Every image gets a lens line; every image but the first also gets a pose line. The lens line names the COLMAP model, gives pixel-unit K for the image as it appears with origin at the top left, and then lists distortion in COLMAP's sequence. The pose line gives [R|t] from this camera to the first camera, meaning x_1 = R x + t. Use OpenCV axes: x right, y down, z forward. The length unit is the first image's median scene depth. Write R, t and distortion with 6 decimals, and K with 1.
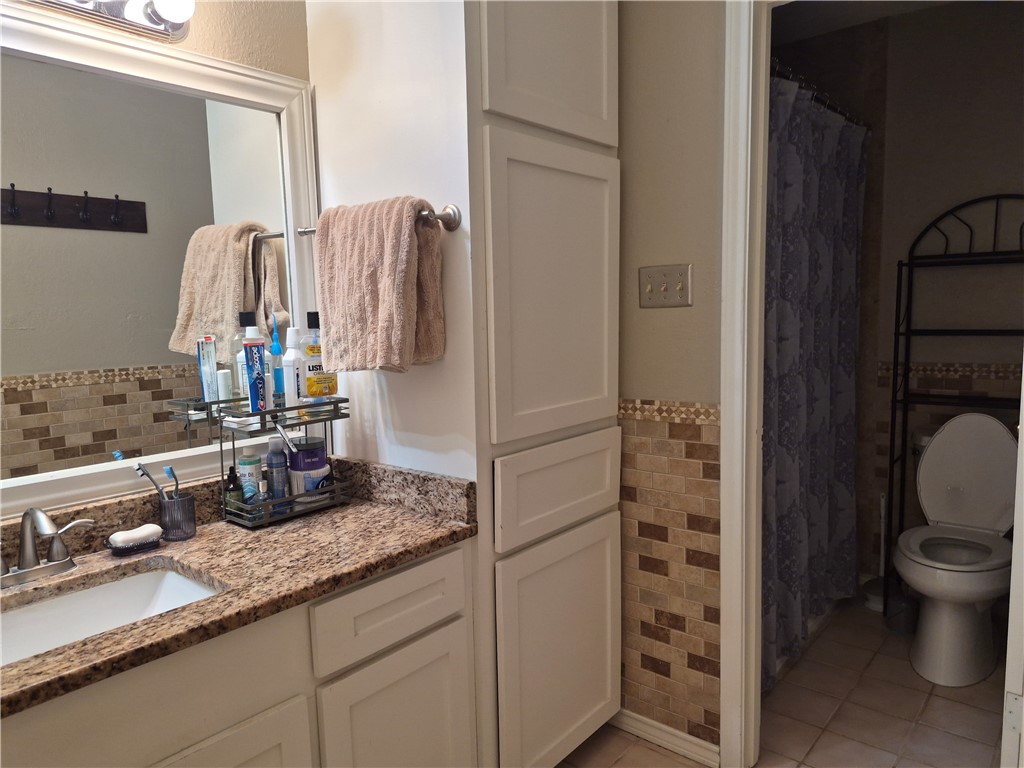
lens RADIAL K [[706.4, 0, 506.4], [0, 706.4, 384.2], [0, 0, 1]] dist [0.079882, -0.091582]
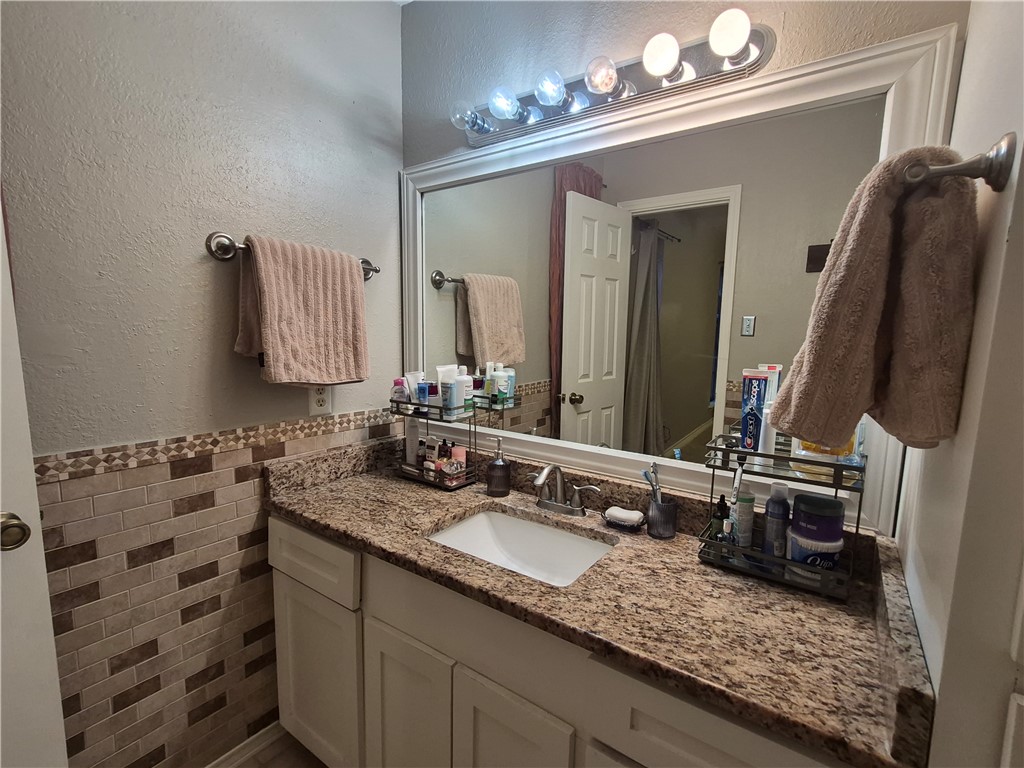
lens RADIAL K [[469.0, 0, 507.3], [0, 469.0, 388.5], [0, 0, 1]] dist [0.002161, 0.003197]
pose [[0.093770, 0.142442, -0.985351, 0.235365], [-0.130599, 0.982920, 0.129662, -0.084673], [0.986991, 0.116527, 0.110771, 0.663588]]
